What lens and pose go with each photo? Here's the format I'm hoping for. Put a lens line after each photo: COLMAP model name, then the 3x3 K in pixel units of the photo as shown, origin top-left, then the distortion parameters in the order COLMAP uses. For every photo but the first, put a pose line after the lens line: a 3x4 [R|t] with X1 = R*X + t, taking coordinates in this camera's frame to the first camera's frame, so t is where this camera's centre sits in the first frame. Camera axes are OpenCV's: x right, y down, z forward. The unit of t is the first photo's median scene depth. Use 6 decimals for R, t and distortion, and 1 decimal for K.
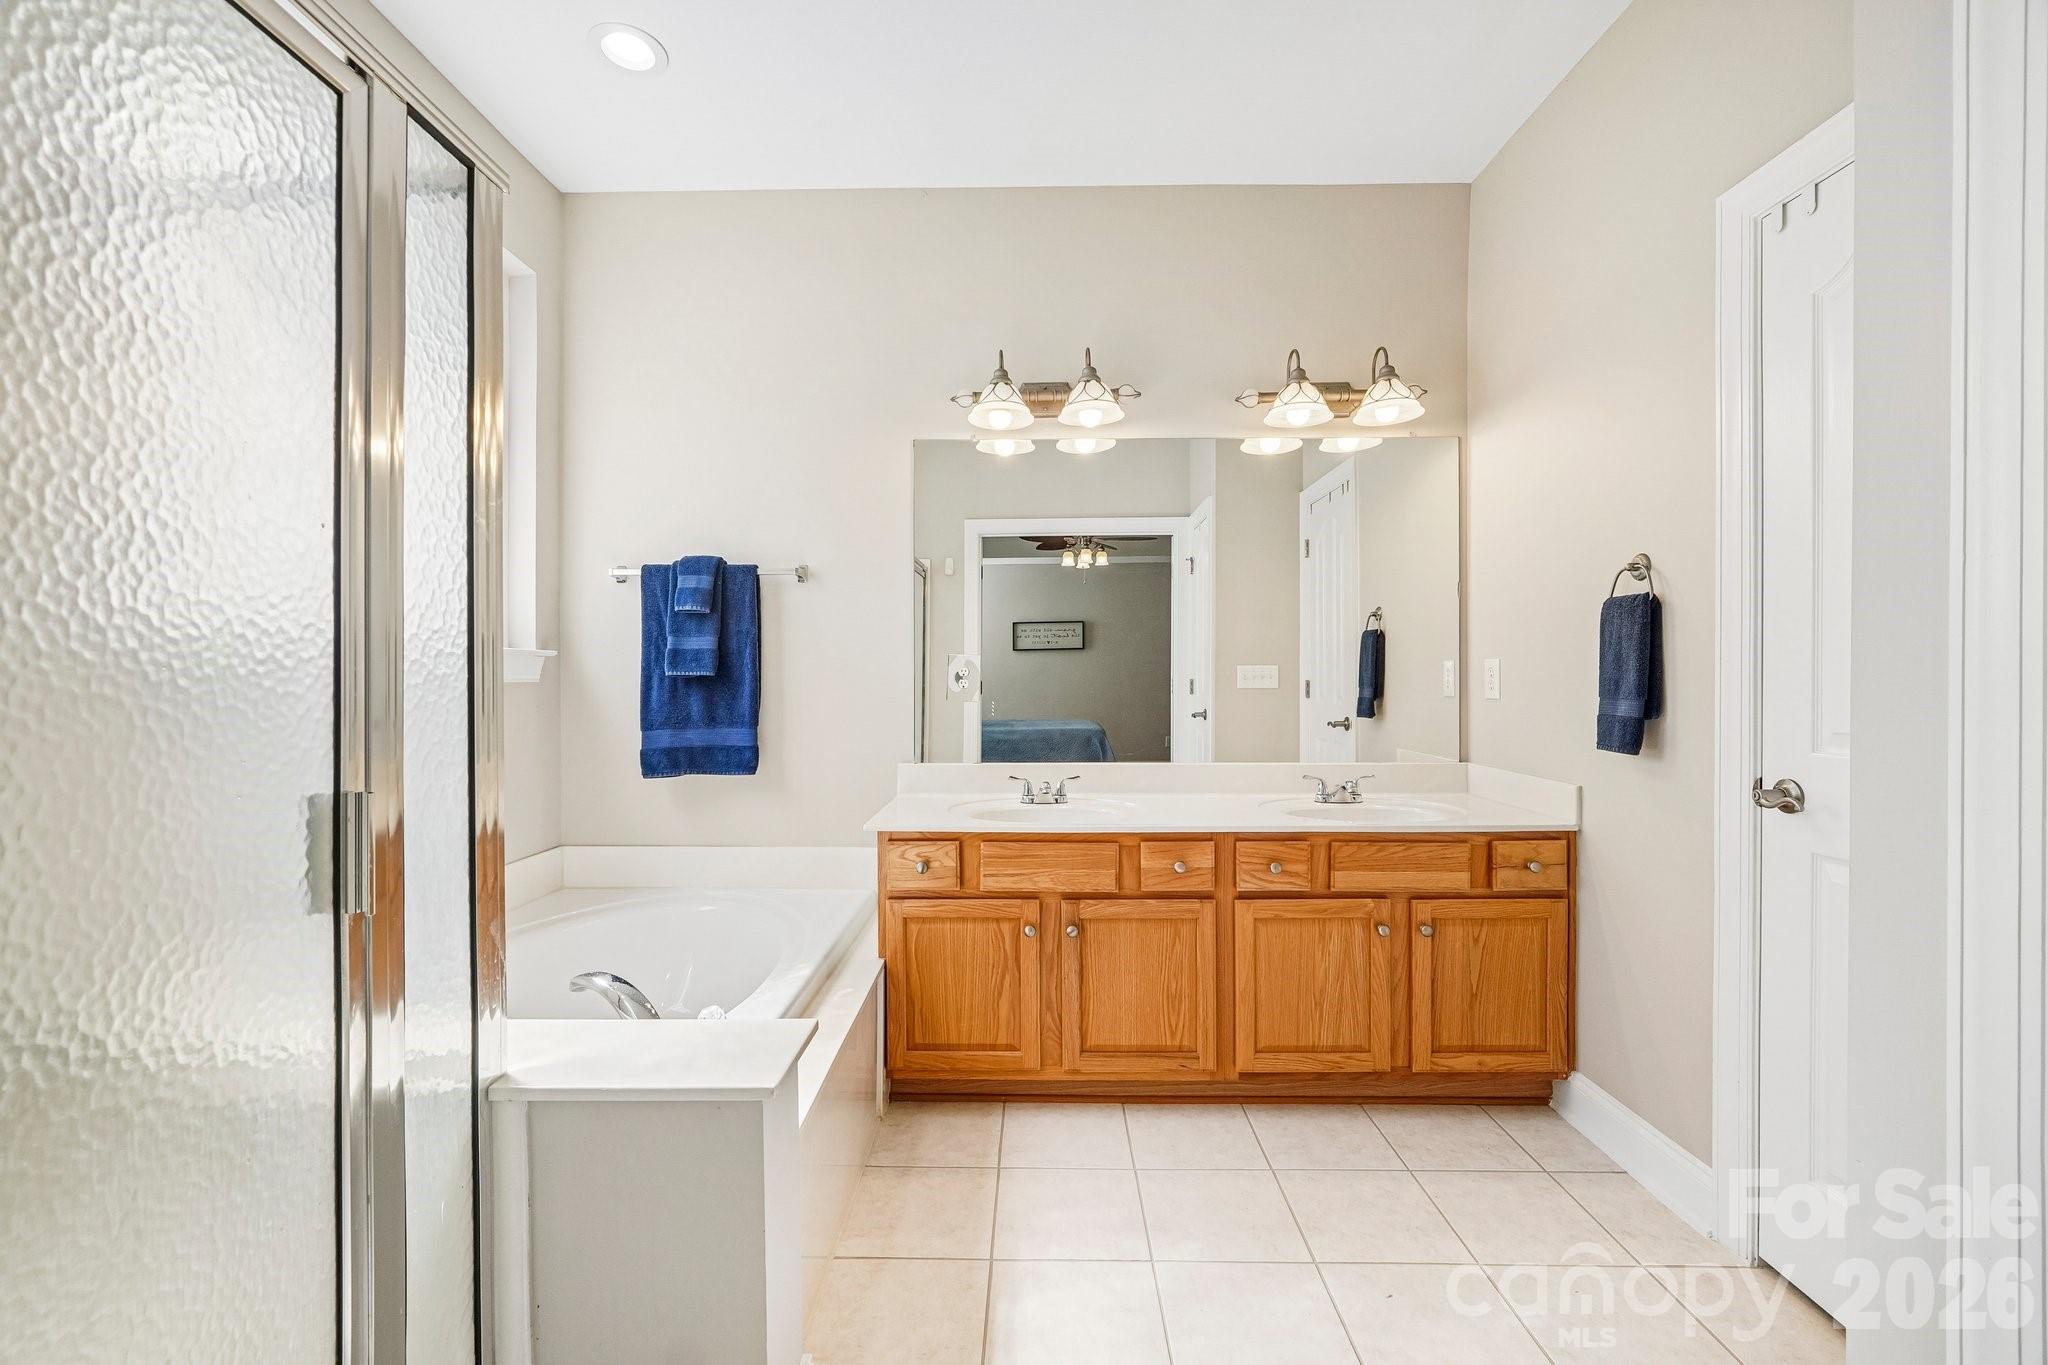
lens RADIAL K [[861.1, 0, 1023.6], [0, 861.1, 675.7], [0, 0, 1]] dist [-0.018421, 0.007797]
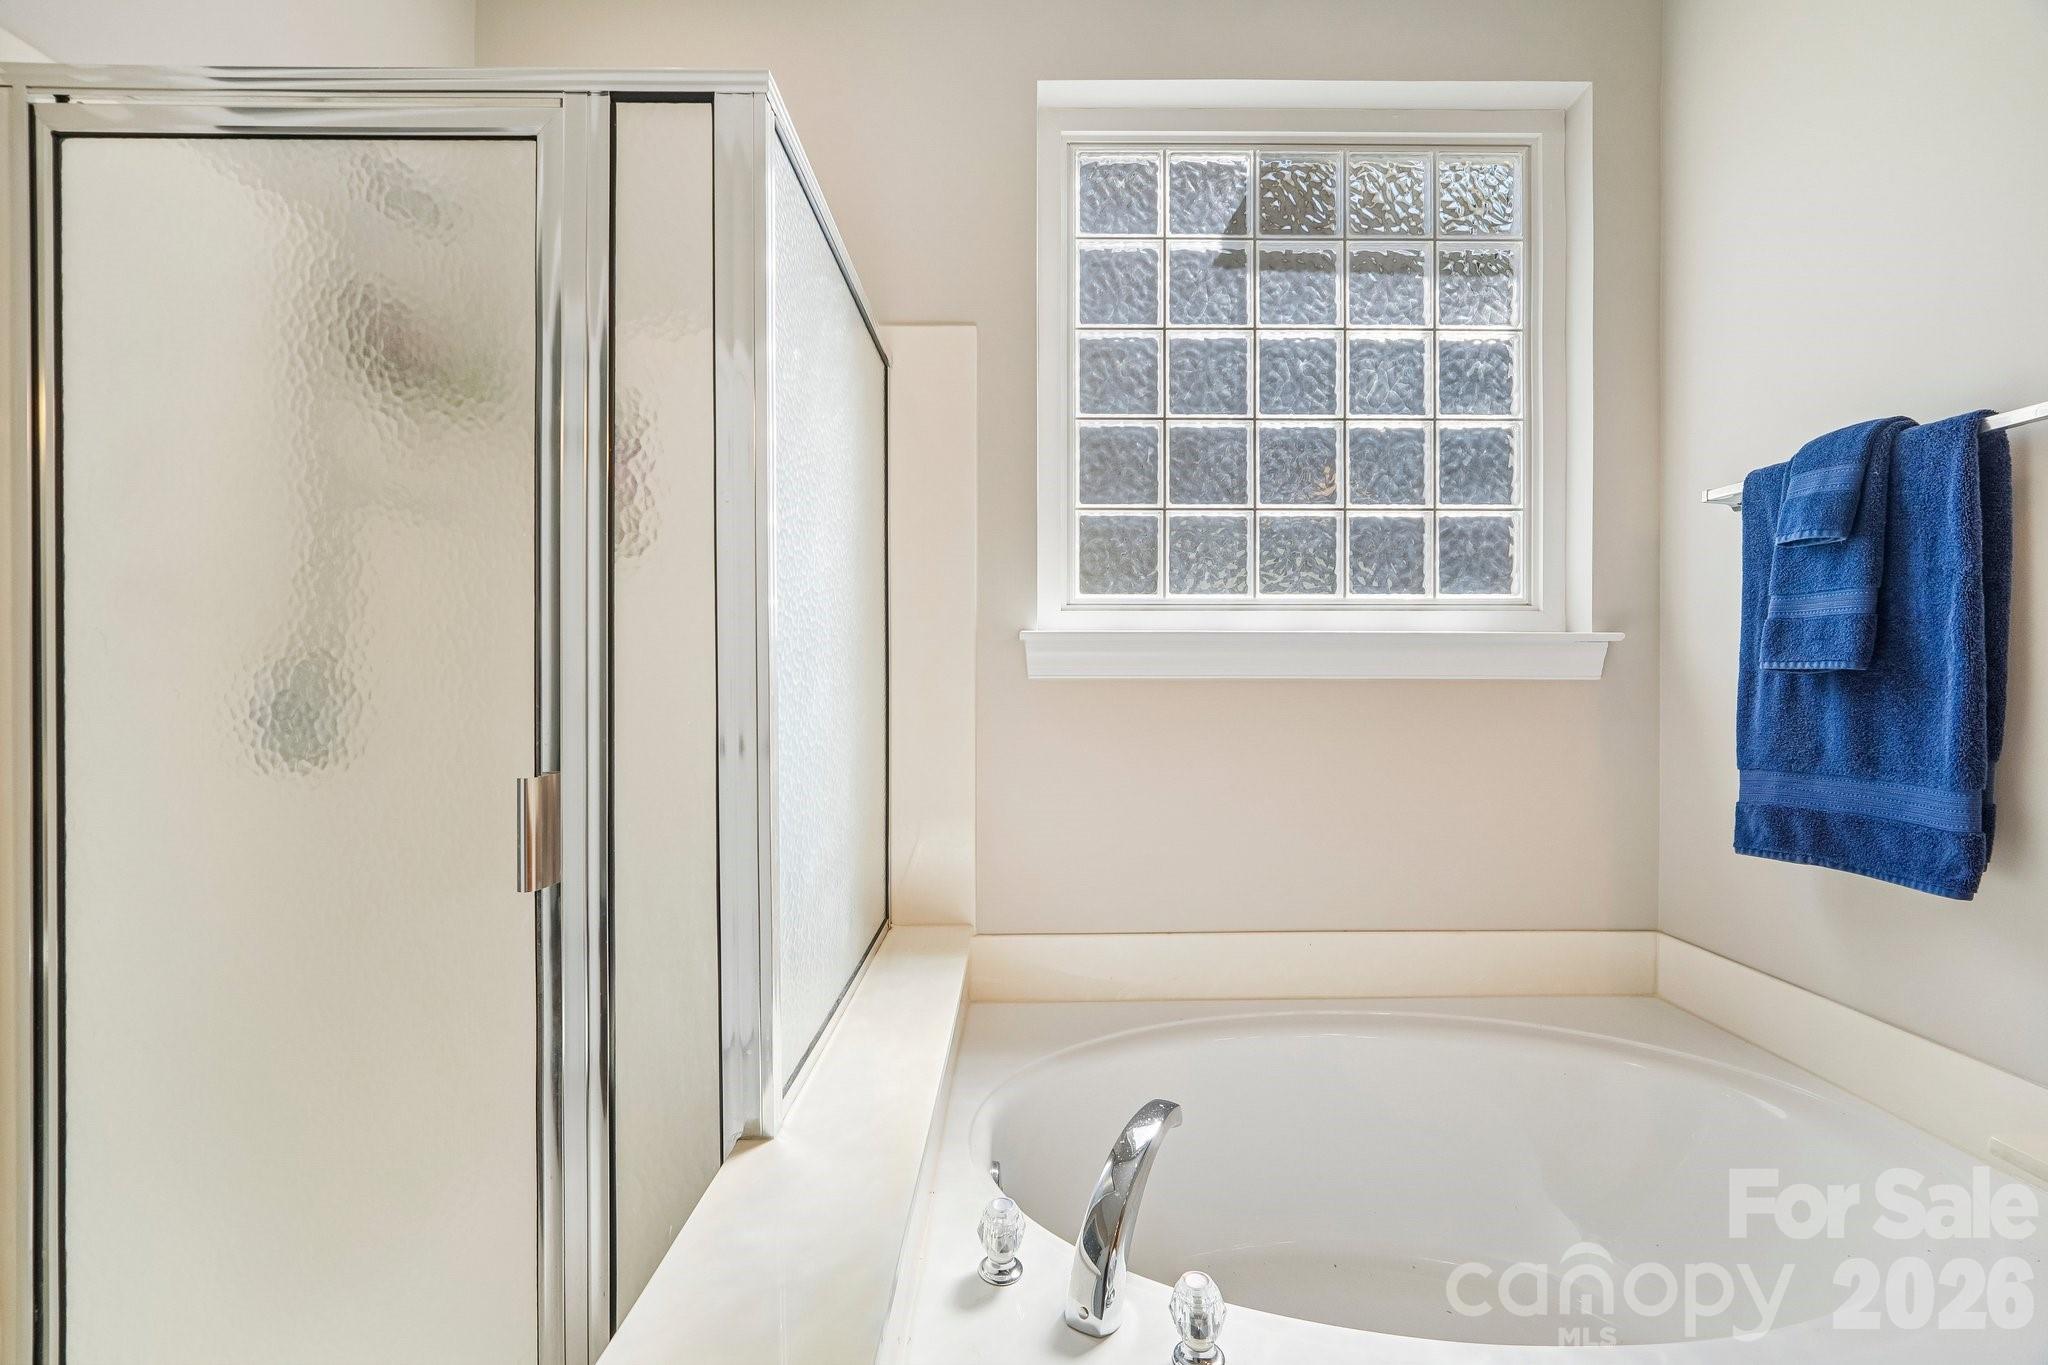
lens RADIAL K [[861.1, 0, 1023.6], [0, 861.1, 675.7], [0, 0, 1]] dist [-0.018421, 0.007797]
pose [[0.015636, 0.003870, -0.999870, 0.105640], [-0.004298, 0.999984, 0.003804, 0.003261], [0.999869, 0.004238, 0.015652, 0.527896]]
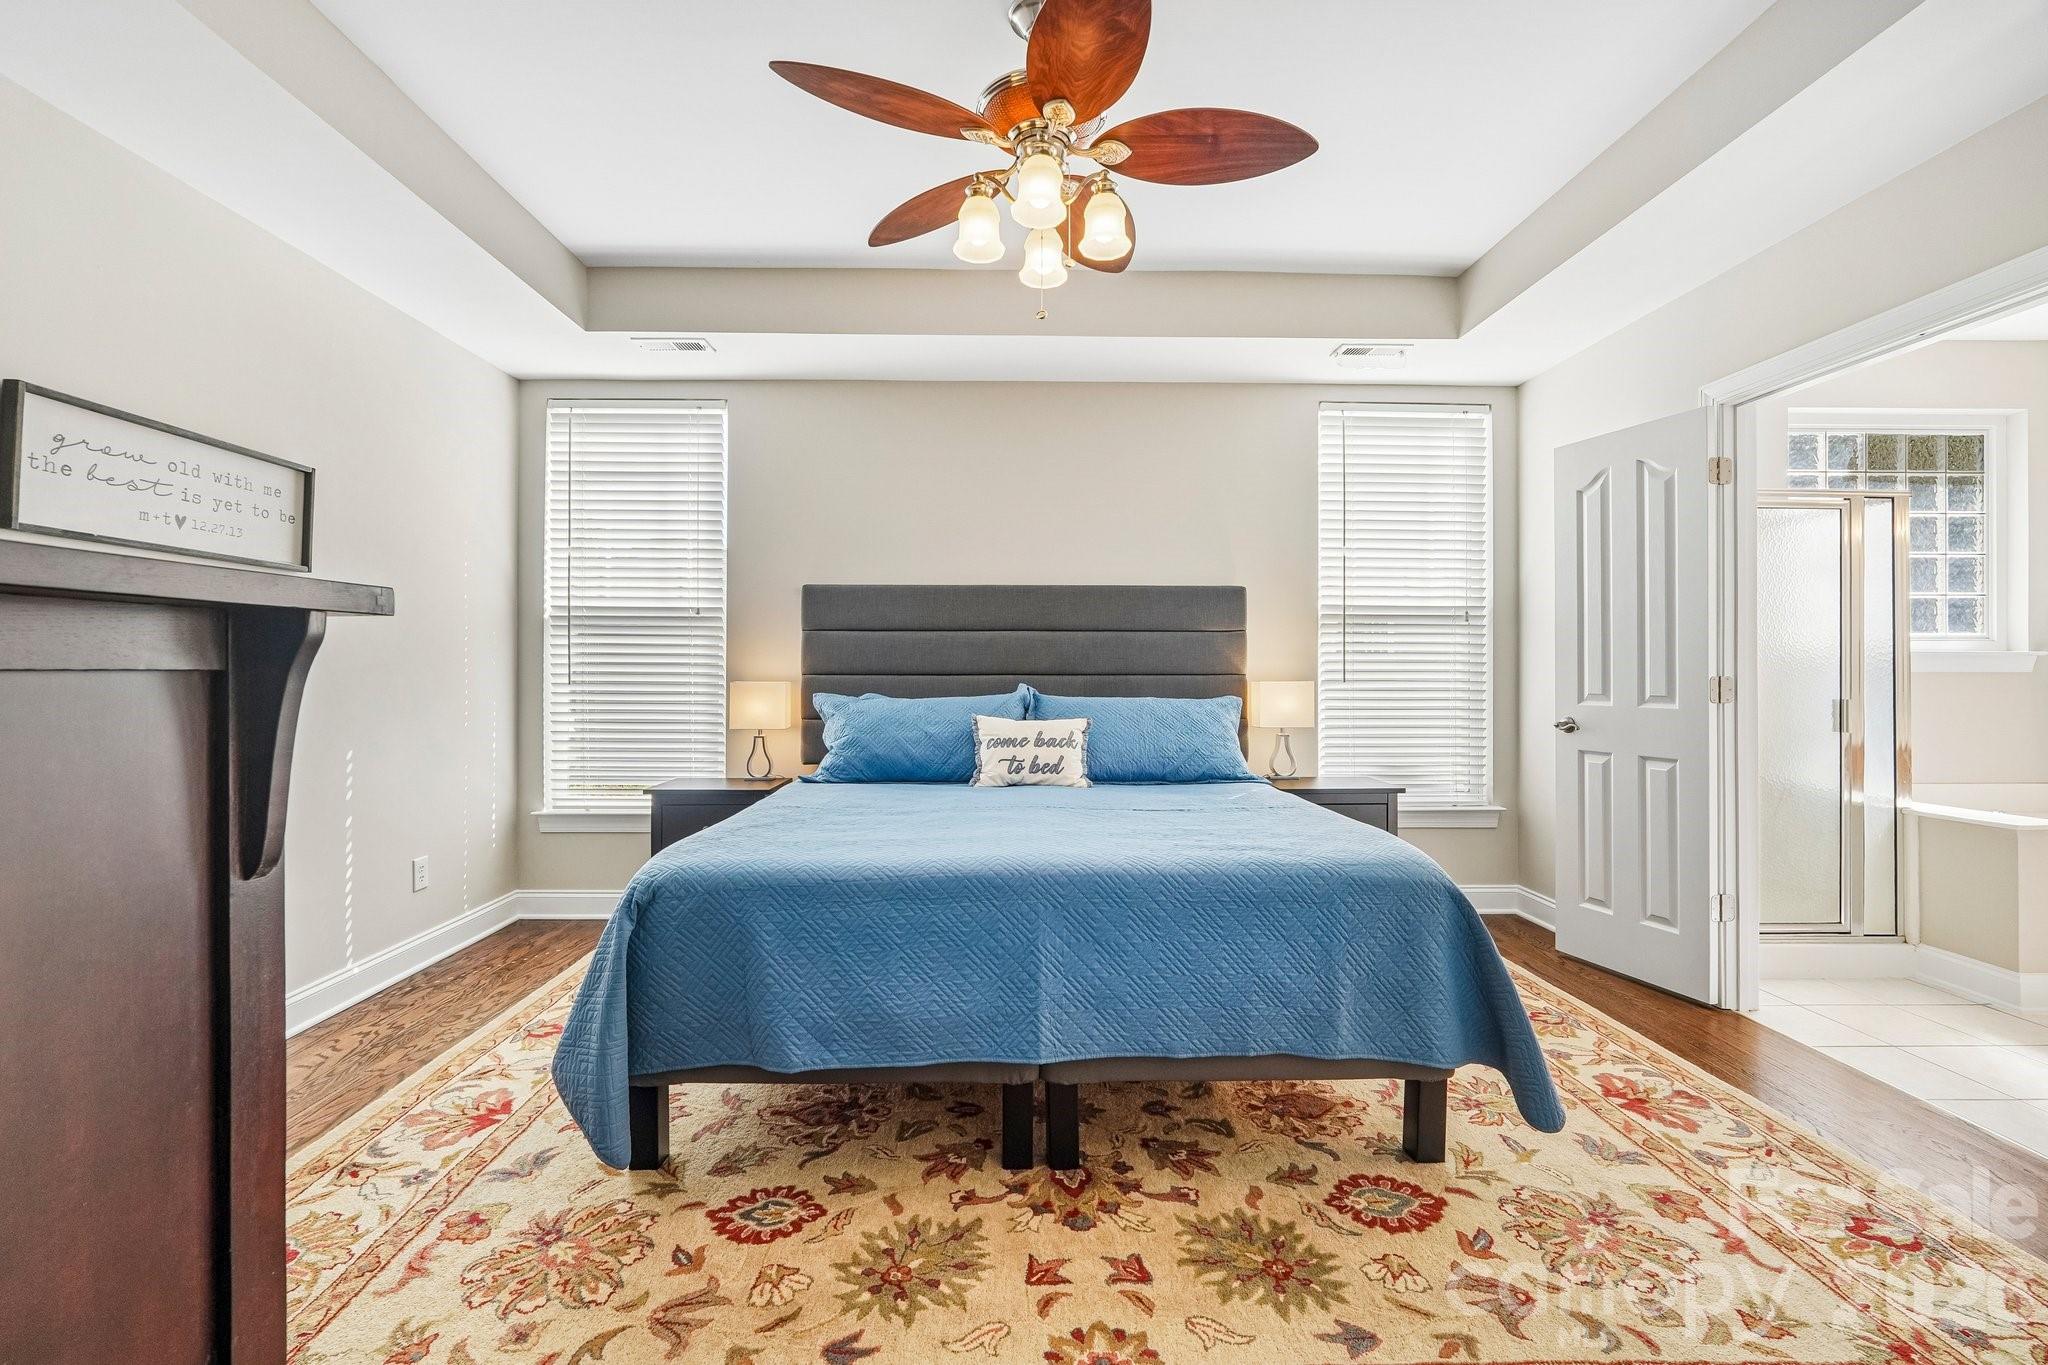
lens RADIAL K [[869.9, 0, 1022.9], [0, 869.9, 658.0], [0, 0, 1]] dist [-0.019408, 0.008752]
pose [[0.039836, -0.009710, -0.999159, 0.909012], [-0.002487, 0.999949, -0.009817, 0.001938], [0.999203, 0.002876, 0.039809, -0.880586]]
